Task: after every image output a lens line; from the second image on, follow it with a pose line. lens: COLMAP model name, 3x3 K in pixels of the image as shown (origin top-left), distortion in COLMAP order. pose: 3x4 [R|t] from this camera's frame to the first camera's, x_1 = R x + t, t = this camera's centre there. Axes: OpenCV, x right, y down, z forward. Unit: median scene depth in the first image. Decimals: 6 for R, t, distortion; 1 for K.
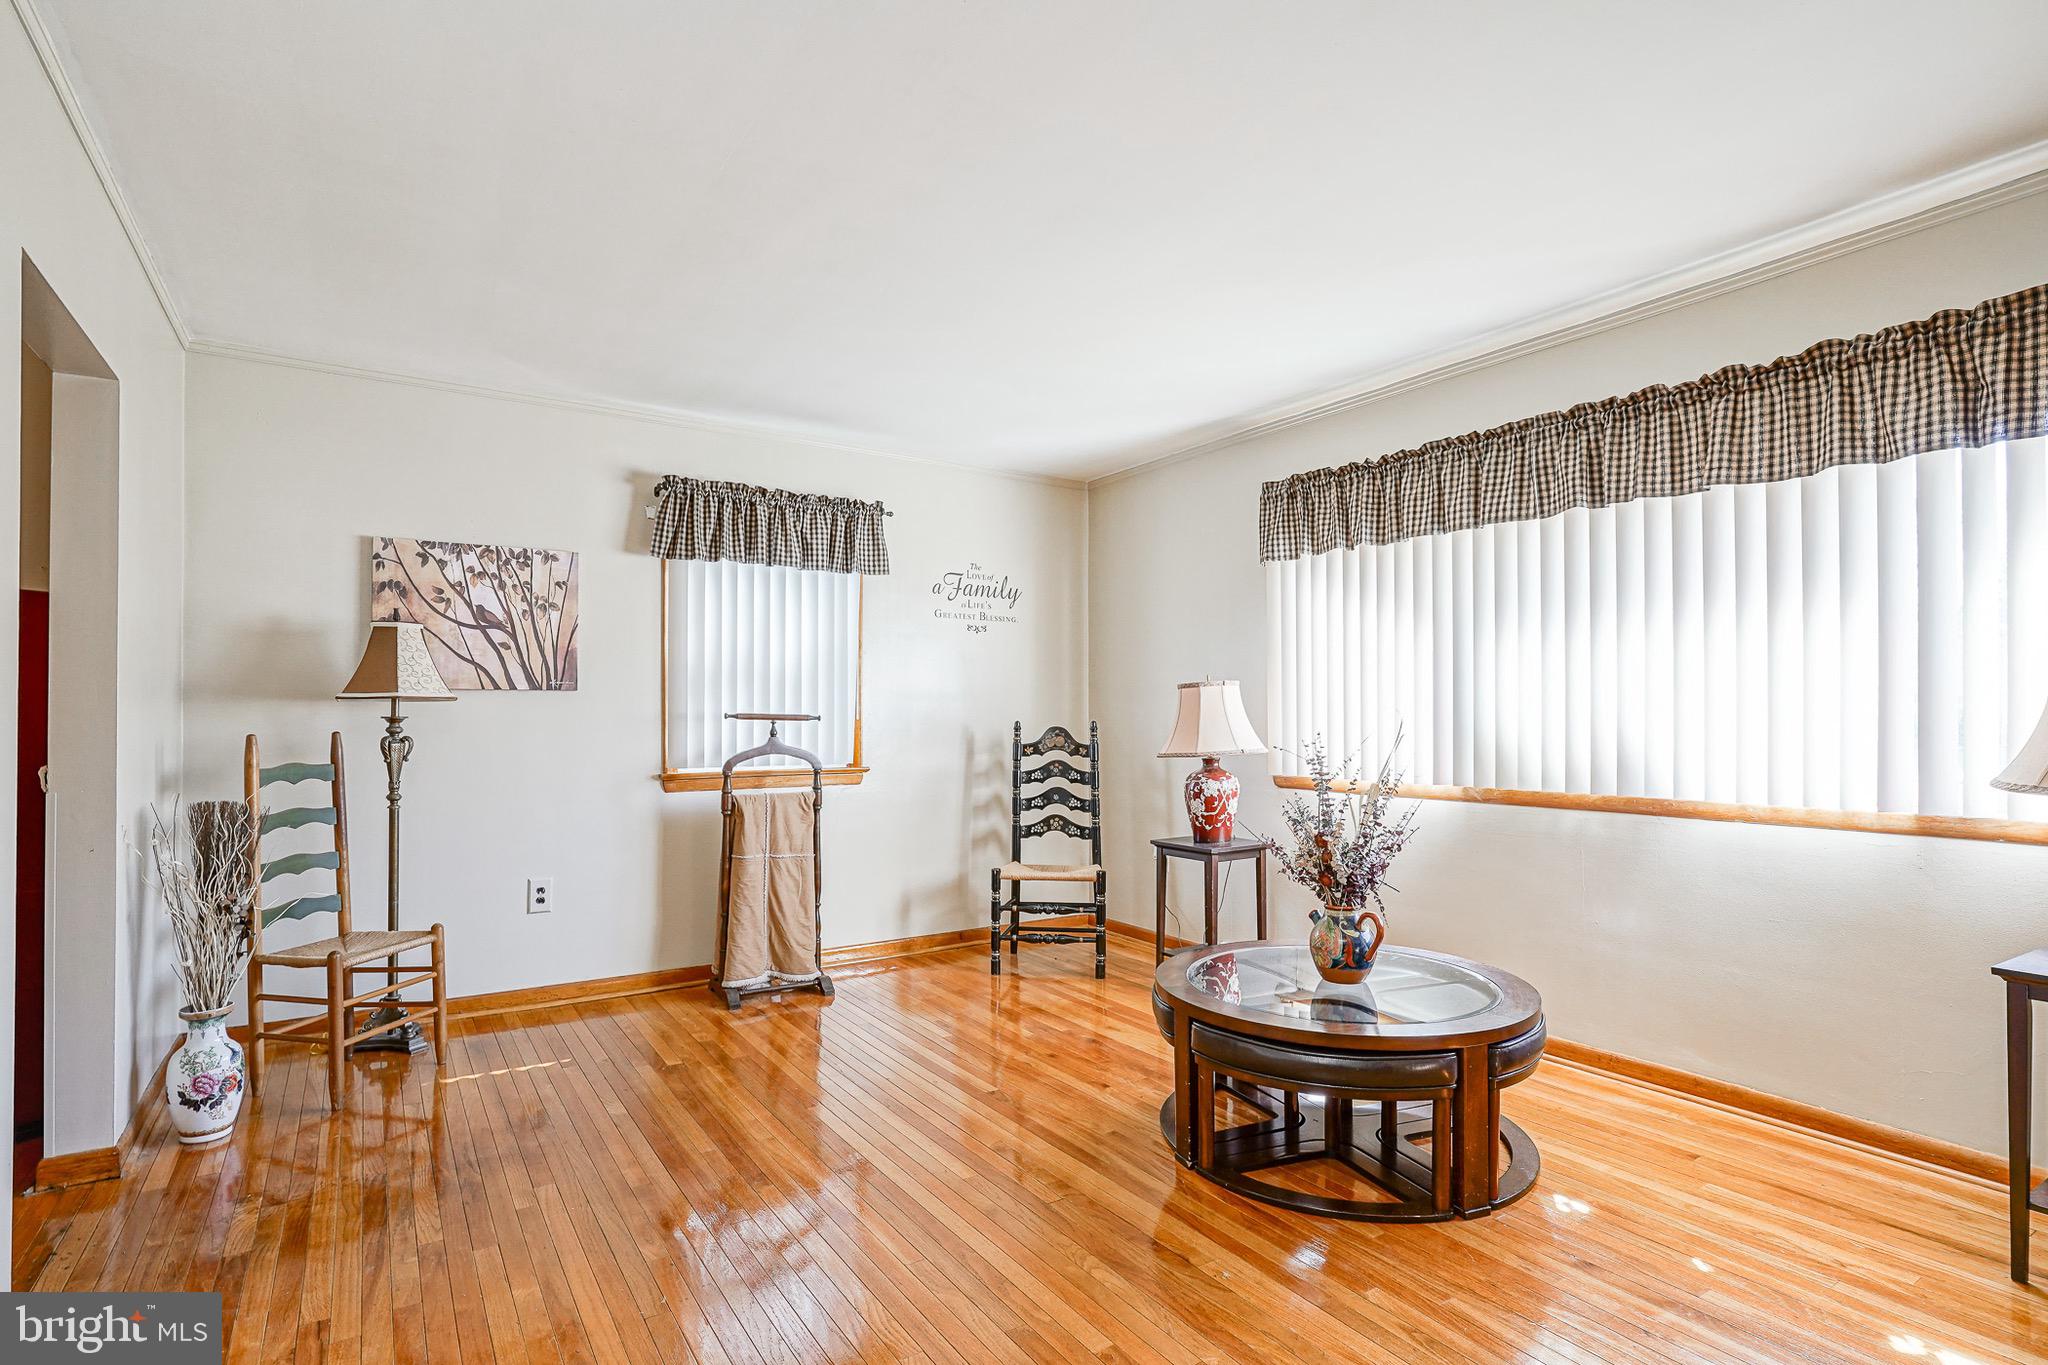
lens RADIAL K [[1013.8, 0, 1028.1], [0, 1013.8, 705.4], [0, 0, 1]] dist [-0.000015, 0.001223]
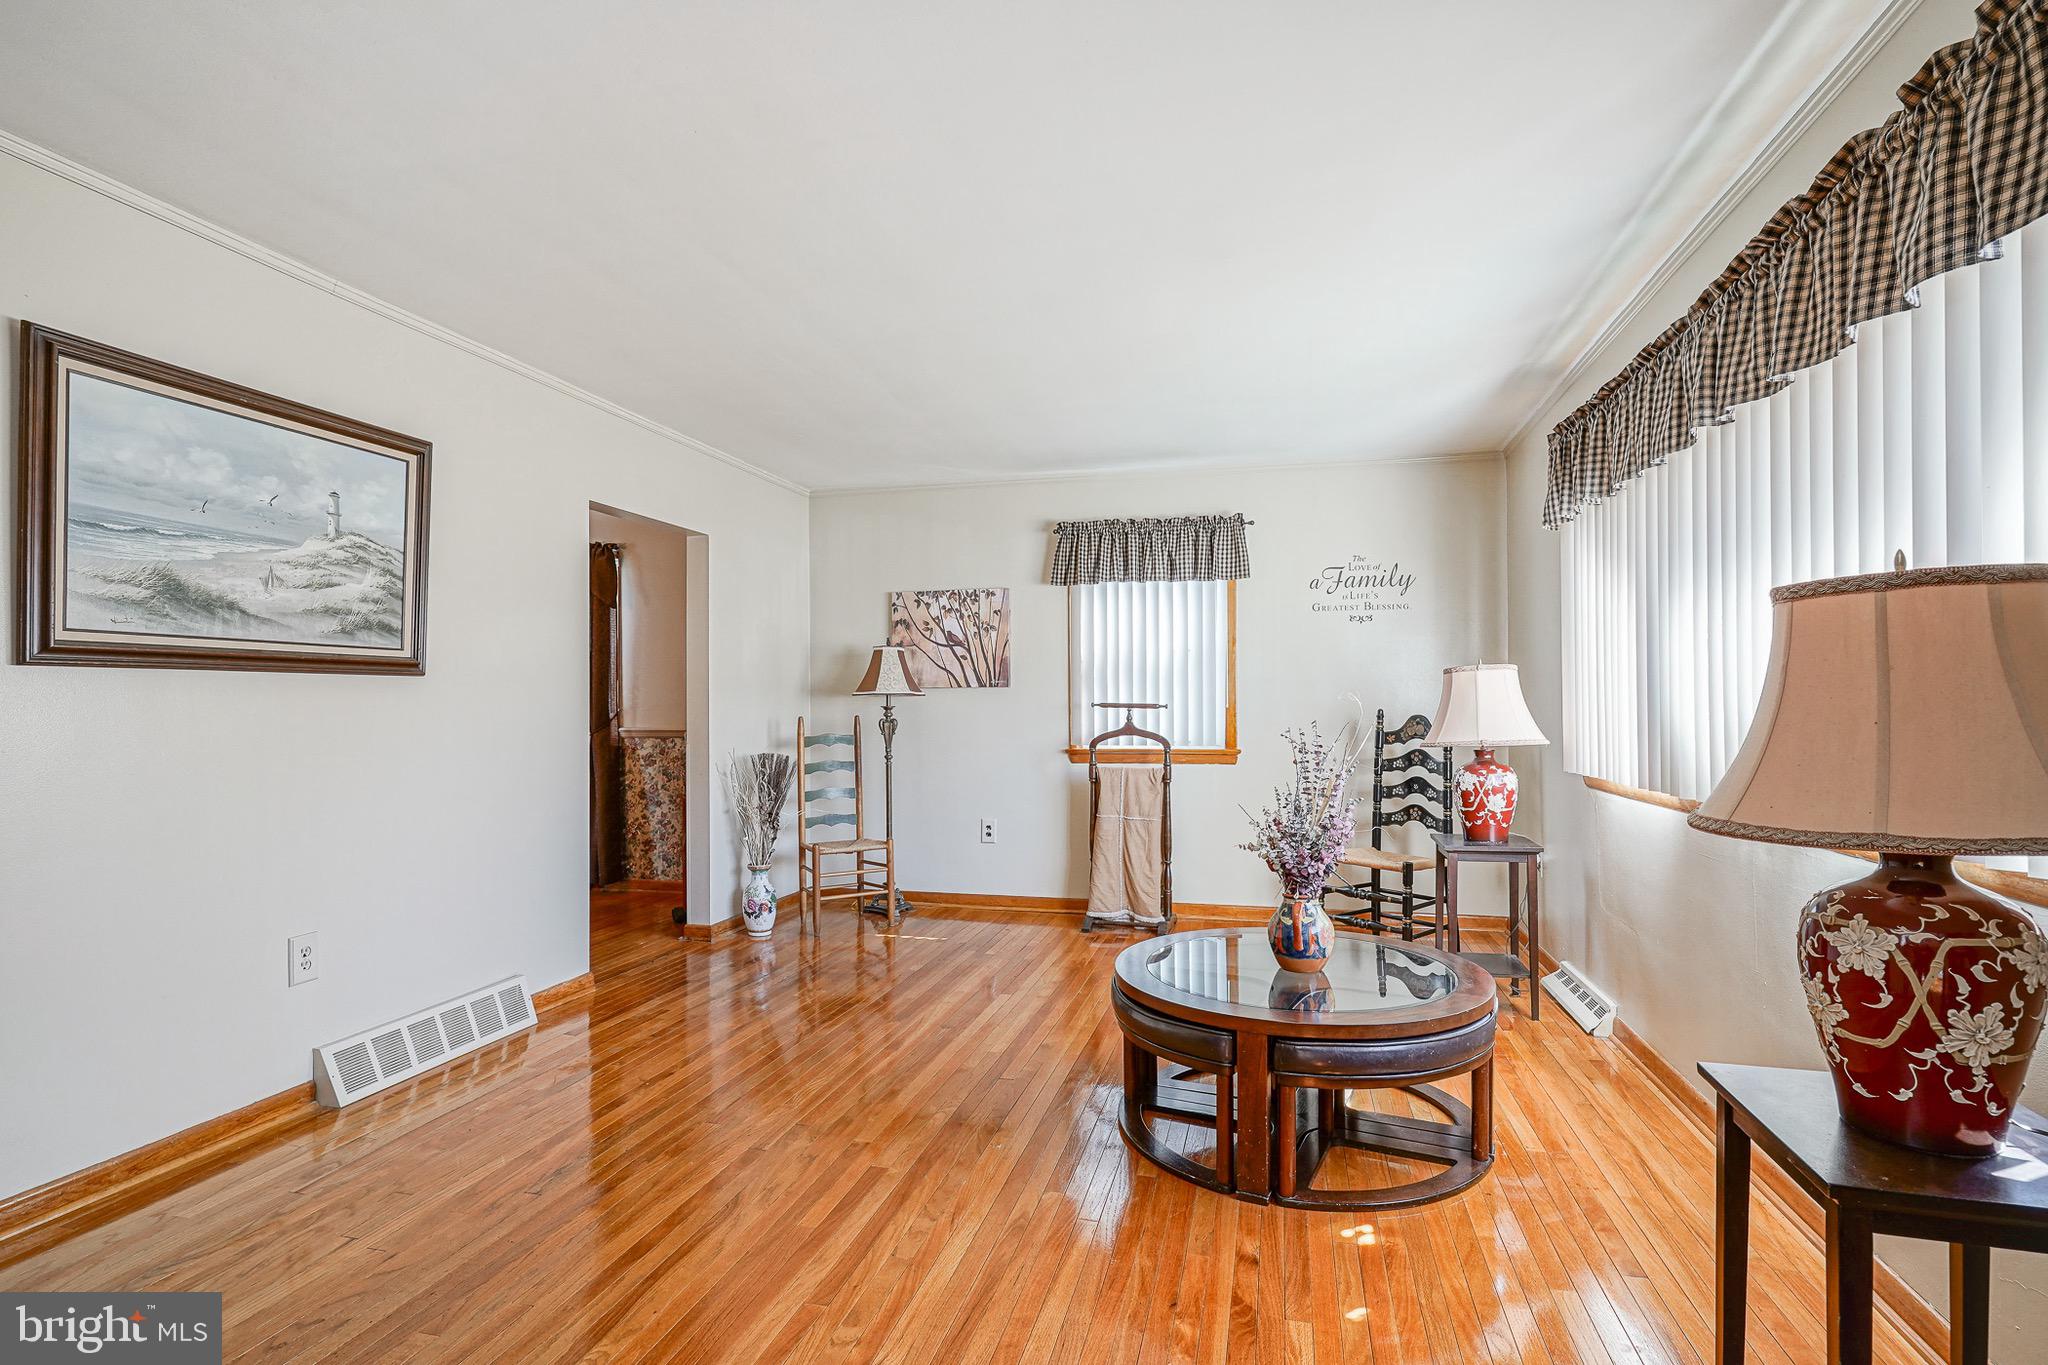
lens RADIAL K [[984.3, 0, 1036.6], [0, 984.3, 697.8], [0, 0, 1]] dist [-0.000662, 0.000197]
pose [[0.681431, -0.008167, -0.731837, 0.556137], [0.011124, 0.999938, -0.000801, 0.001676], [0.731798, -0.007594, 0.681479, 0.100855]]
